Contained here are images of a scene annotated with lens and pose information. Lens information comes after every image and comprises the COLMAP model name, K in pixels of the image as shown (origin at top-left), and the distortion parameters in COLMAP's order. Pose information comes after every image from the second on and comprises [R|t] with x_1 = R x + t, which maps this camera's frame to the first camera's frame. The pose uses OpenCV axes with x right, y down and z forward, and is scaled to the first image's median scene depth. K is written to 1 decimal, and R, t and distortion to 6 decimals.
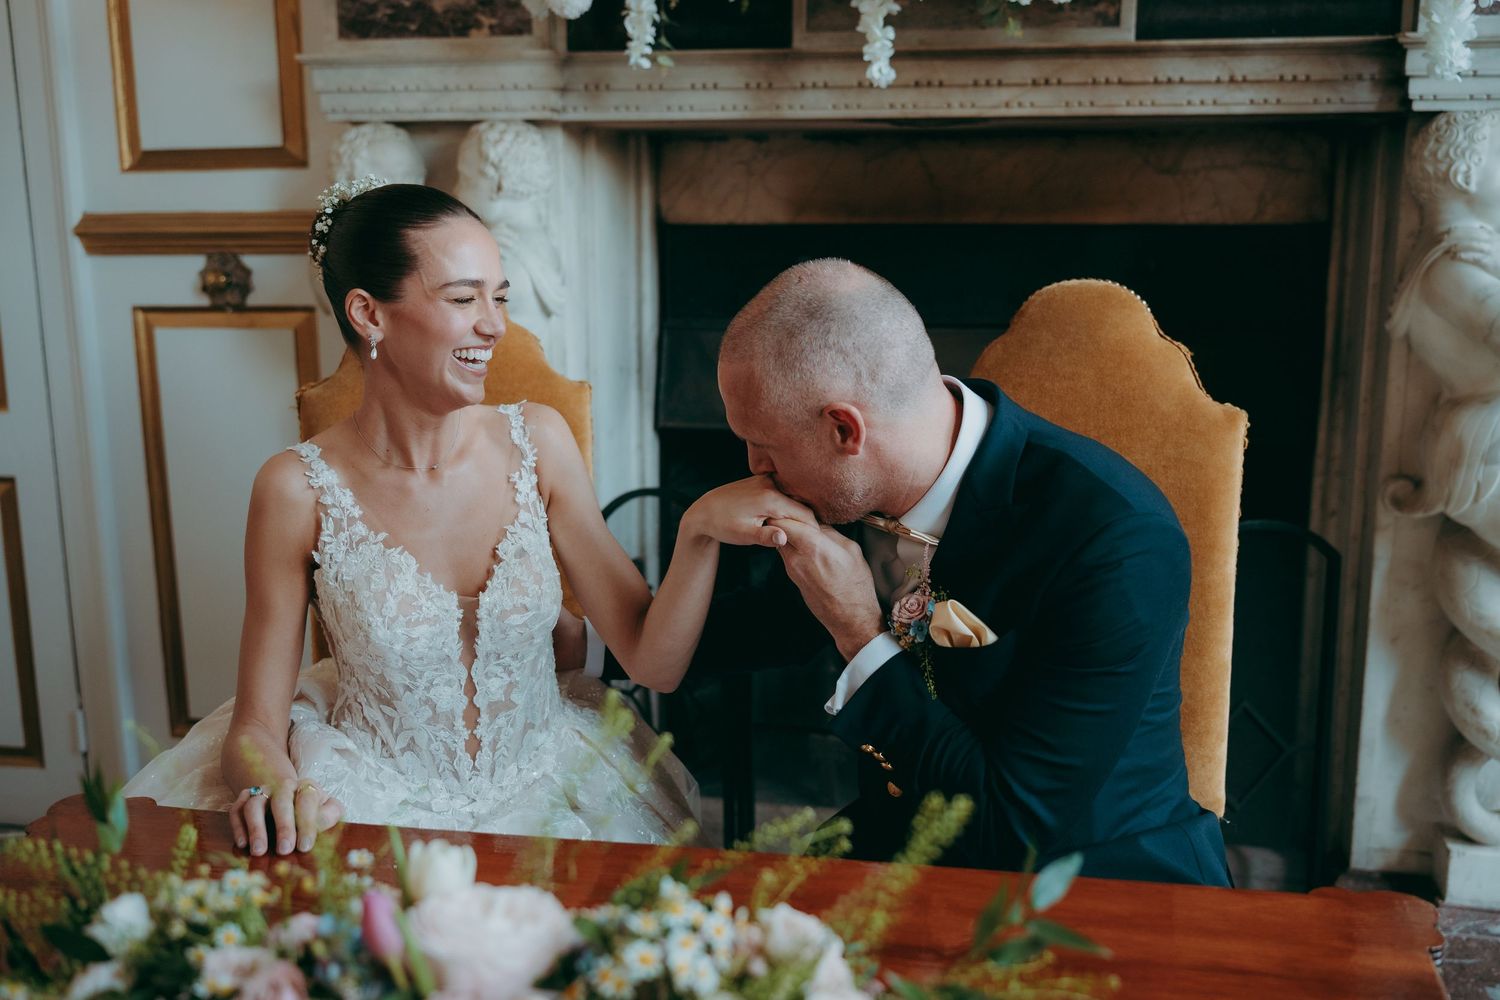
lens RADIAL K [[1532.0, 0, 756.1], [0, 1532.0, 491.7], [0, 0, 1]] dist [-0.002158, 0.000000]
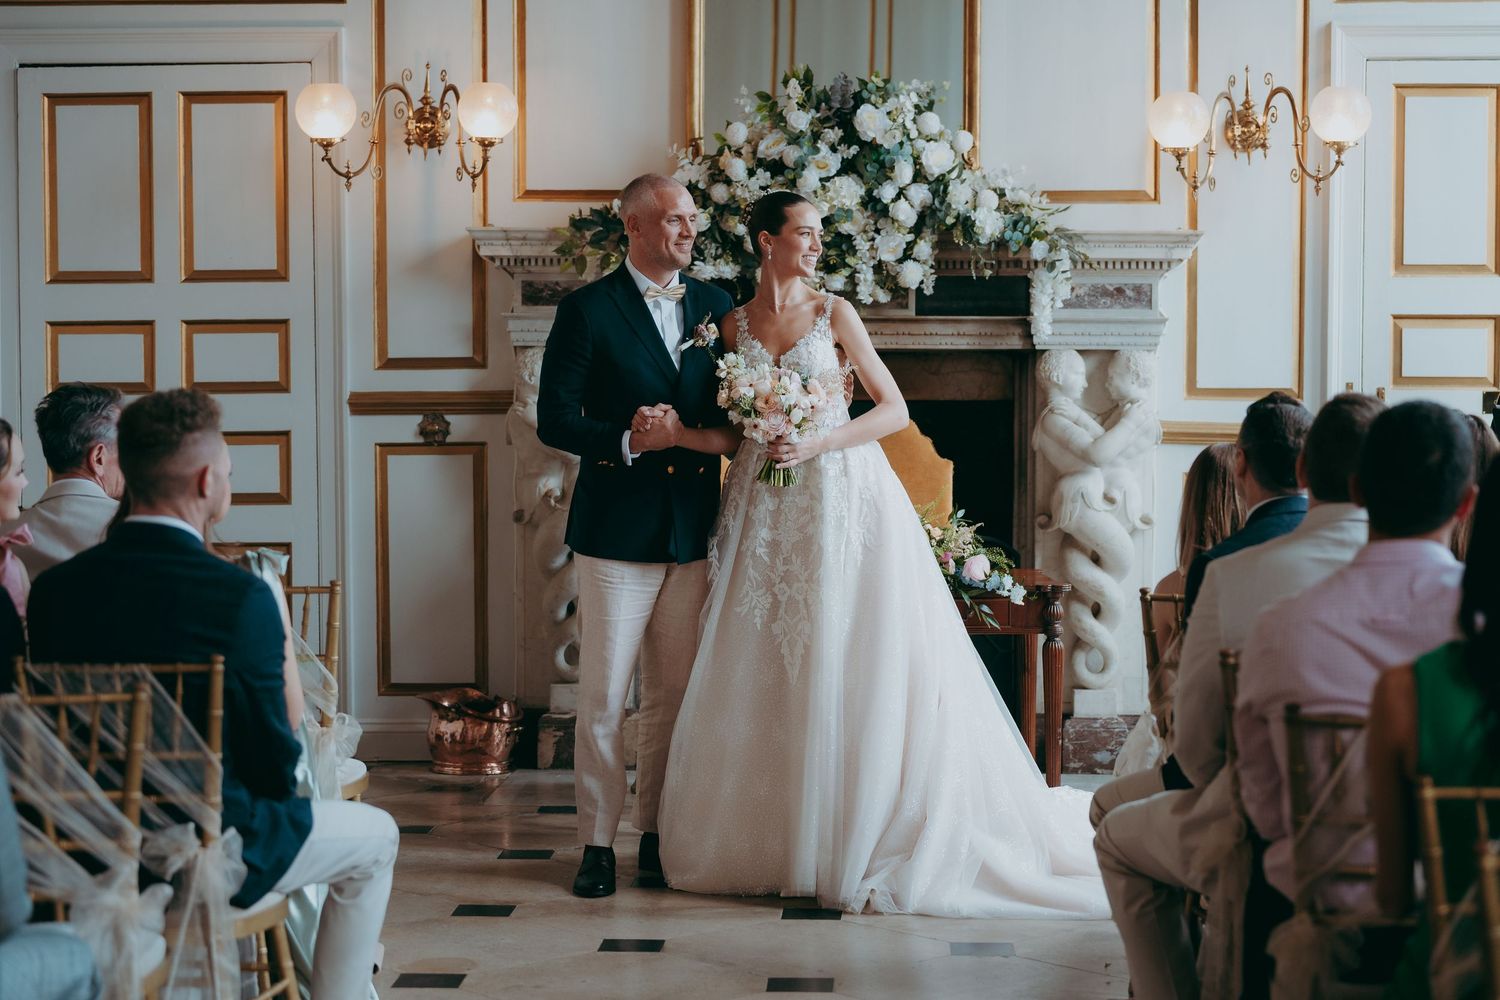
lens RADIAL K [[2956.4, 0, 773.5], [0, 2956.4, 486.1], [0, 0, 1]] dist [-0.004027, 0.000000]
pose [[0.986704, -0.000091, 0.162529, -0.576262], [0.025509, 0.987692, -0.154314, 0.534566], [-0.160514, 0.156408, 0.974562, -2.748907]]
